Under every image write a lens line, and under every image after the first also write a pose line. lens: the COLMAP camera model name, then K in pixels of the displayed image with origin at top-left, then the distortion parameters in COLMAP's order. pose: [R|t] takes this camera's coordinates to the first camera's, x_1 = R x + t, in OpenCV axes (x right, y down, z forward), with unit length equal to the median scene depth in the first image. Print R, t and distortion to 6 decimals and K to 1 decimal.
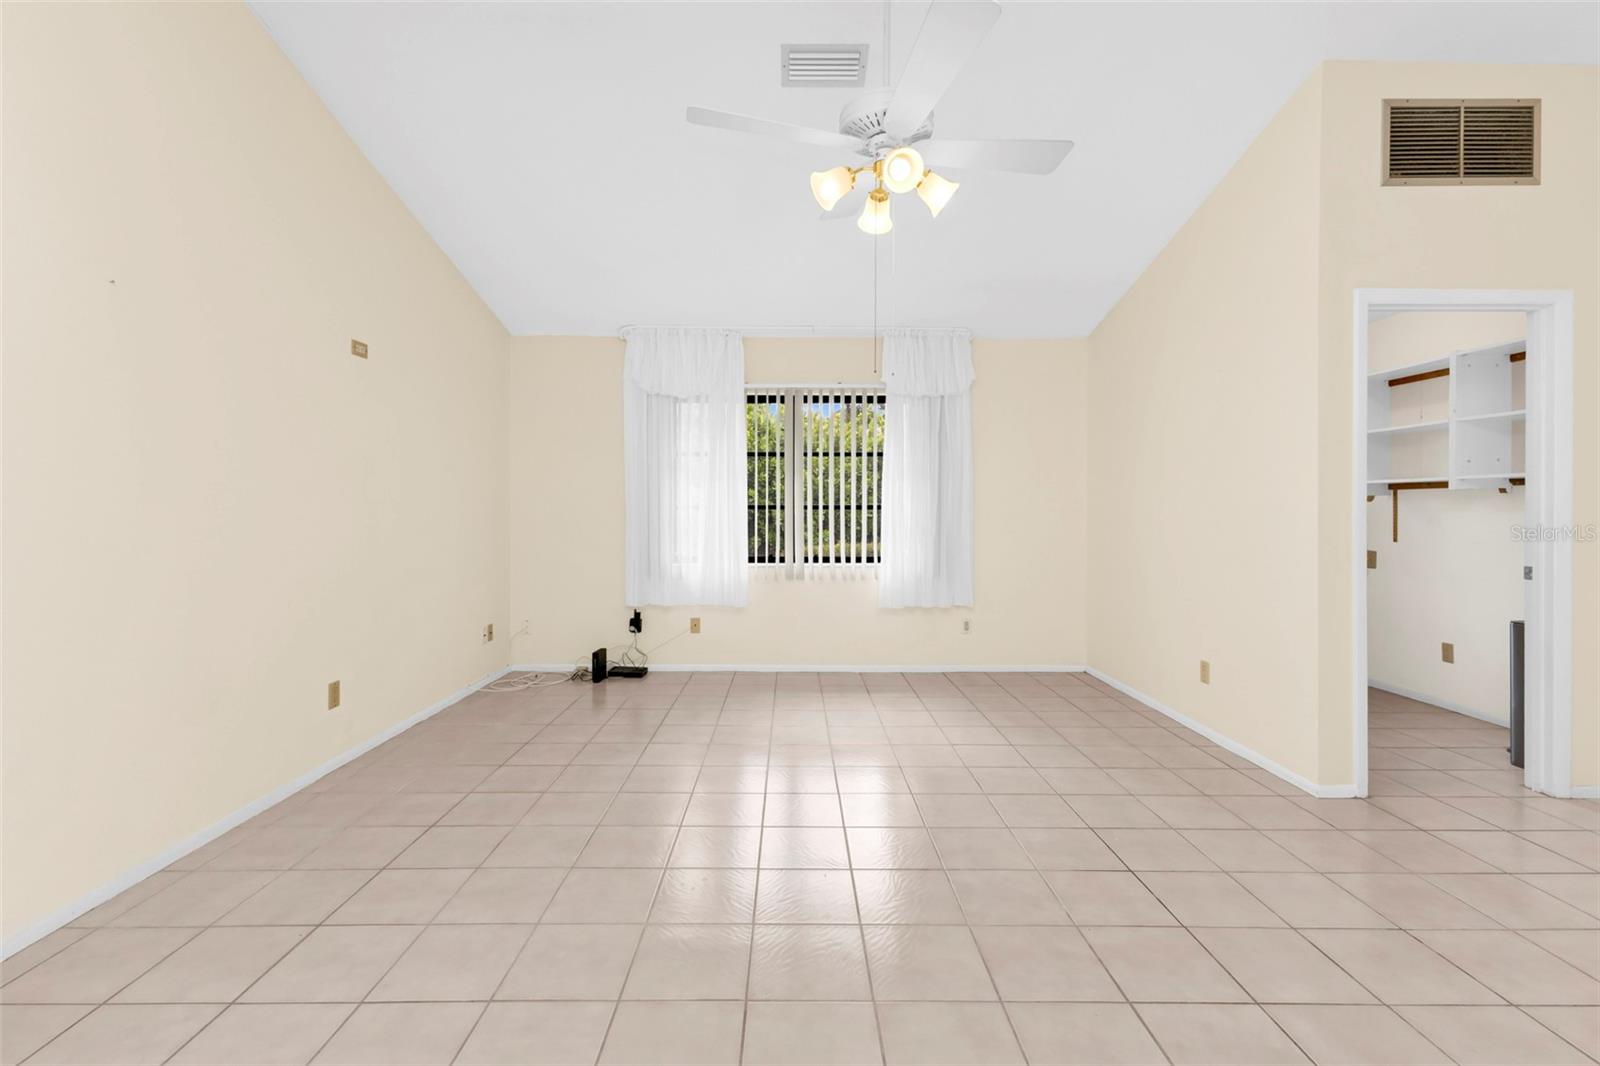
lens RADIAL K [[702.9, 0, 796.8], [0, 702.9, 524.6], [0, 0, 1]] dist [0.012561, -0.000925]
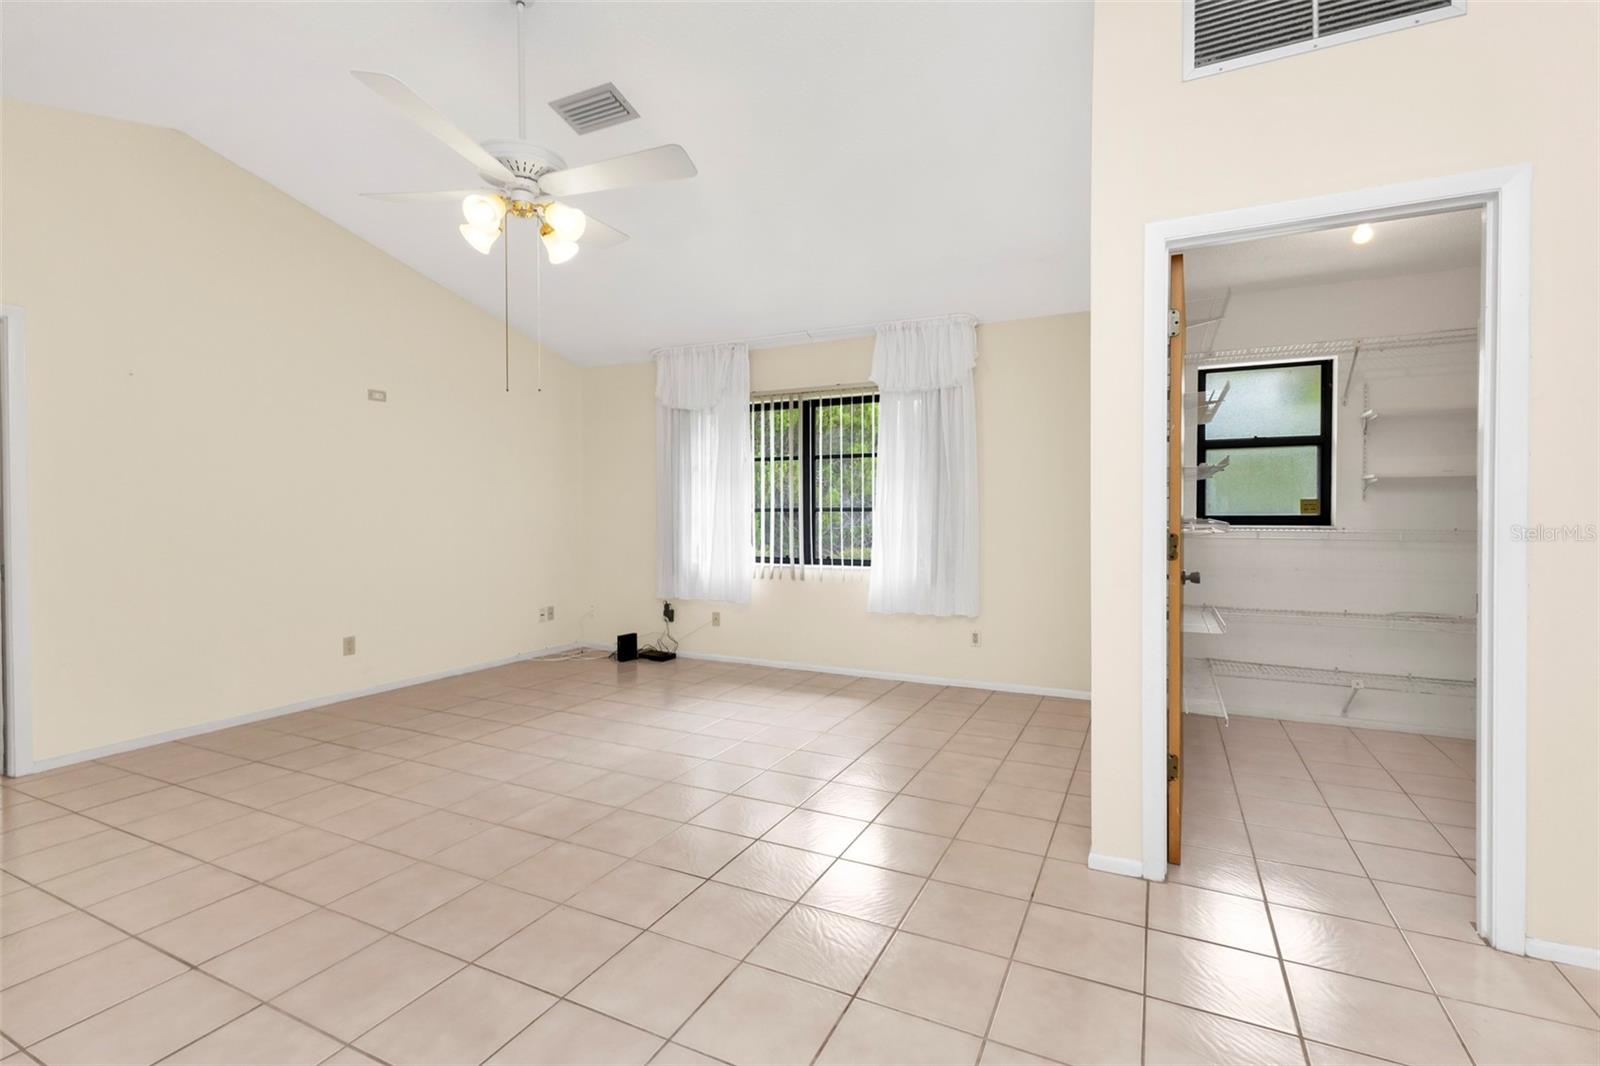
lens RADIAL K [[702.9, 0, 796.1], [0, 702.9, 533.1], [0, 0, 1]] dist [0.012561, -0.000925]
pose [[0.900330, 0.009386, -0.435107, 0.456322], [-0.005705, 0.999936, 0.009766, -0.000314], [0.435171, -0.006310, 0.900326, 0.079598]]
